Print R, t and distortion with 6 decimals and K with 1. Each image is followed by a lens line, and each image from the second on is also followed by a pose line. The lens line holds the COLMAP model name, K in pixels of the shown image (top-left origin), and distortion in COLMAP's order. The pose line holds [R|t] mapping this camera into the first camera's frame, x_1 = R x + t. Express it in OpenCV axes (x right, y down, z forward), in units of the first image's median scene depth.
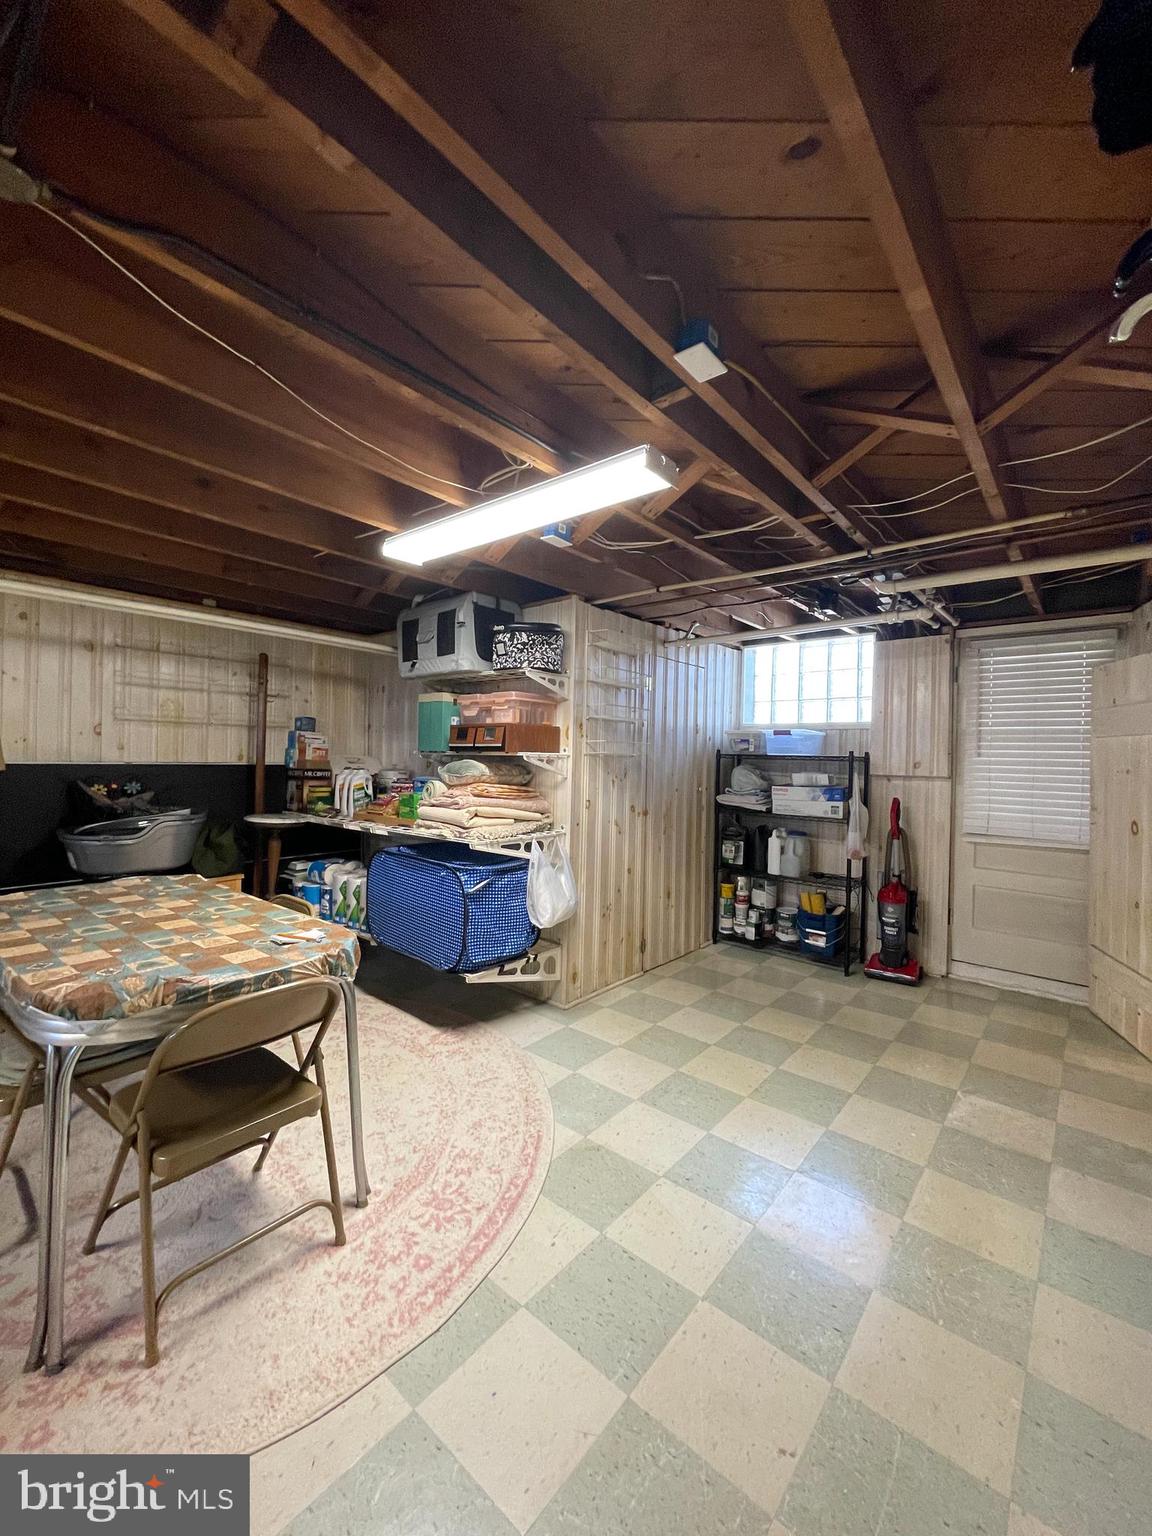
lens RADIAL K [[622.8, 0, 568.2], [0, 622.8, 755.0], [0, 0, 1]] dist [-0.002000, 0.000204]
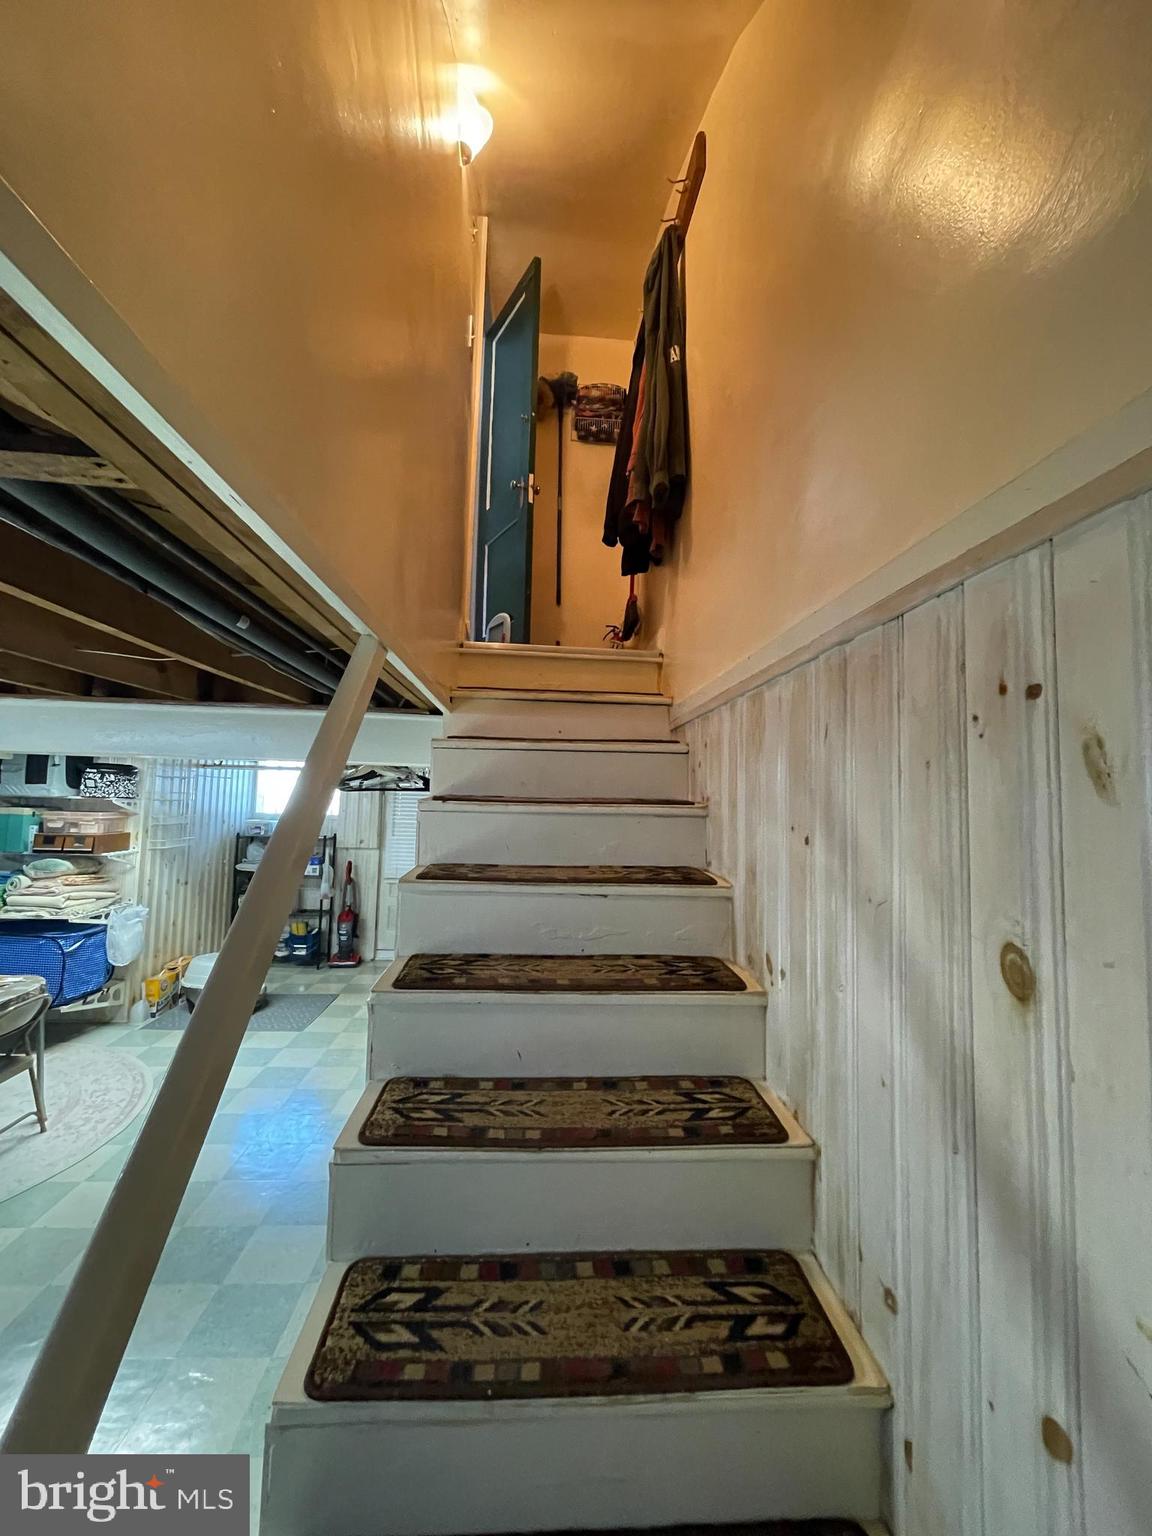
lens RADIAL K [[622.8, 0, 568.2], [0, 622.8, 755.0], [0, 0, 1]] dist [-0.002000, 0.000204]
pose [[0.720788, 0.049779, 0.691366, -0.296840], [-0.014729, 0.998293, -0.056522, -0.160757], [-0.692999, 0.030558, 0.720291, -0.808347]]
